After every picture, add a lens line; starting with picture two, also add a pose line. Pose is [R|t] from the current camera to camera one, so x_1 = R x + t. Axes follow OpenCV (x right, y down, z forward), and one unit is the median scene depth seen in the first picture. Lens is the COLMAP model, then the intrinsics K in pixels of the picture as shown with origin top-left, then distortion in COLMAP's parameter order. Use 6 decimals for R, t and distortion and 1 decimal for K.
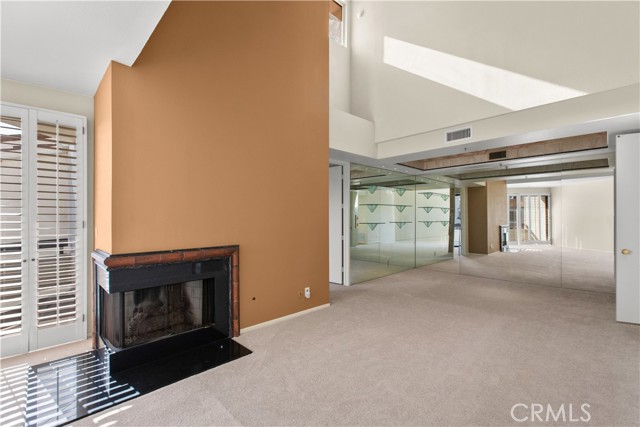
lens RADIAL K [[285.2, 0, 320.0], [0, 285.2, 213.5], [0, 0, 1]] dist [-0.002969, -0.000331]
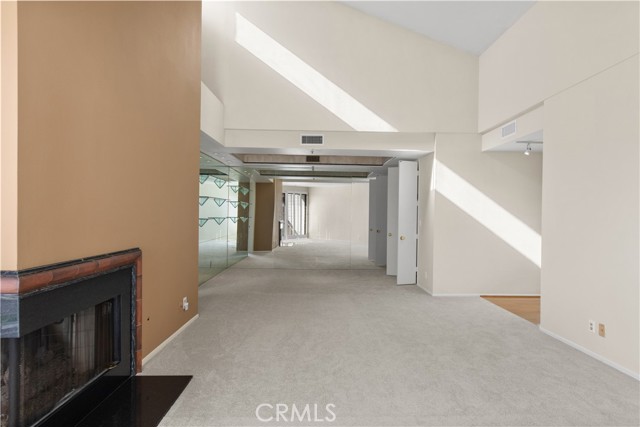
lens RADIAL K [[347.8, 0, 320.0], [0, 347.8, 213.5], [0, 0, 1]] dist [-0.000956, -0.000064]
pose [[0.686288, 0.016223, 0.727149, -0.332587], [-0.030949, 0.999497, 0.006911, 0.000942], [-0.726671, -0.027247, 0.686445, 0.028081]]
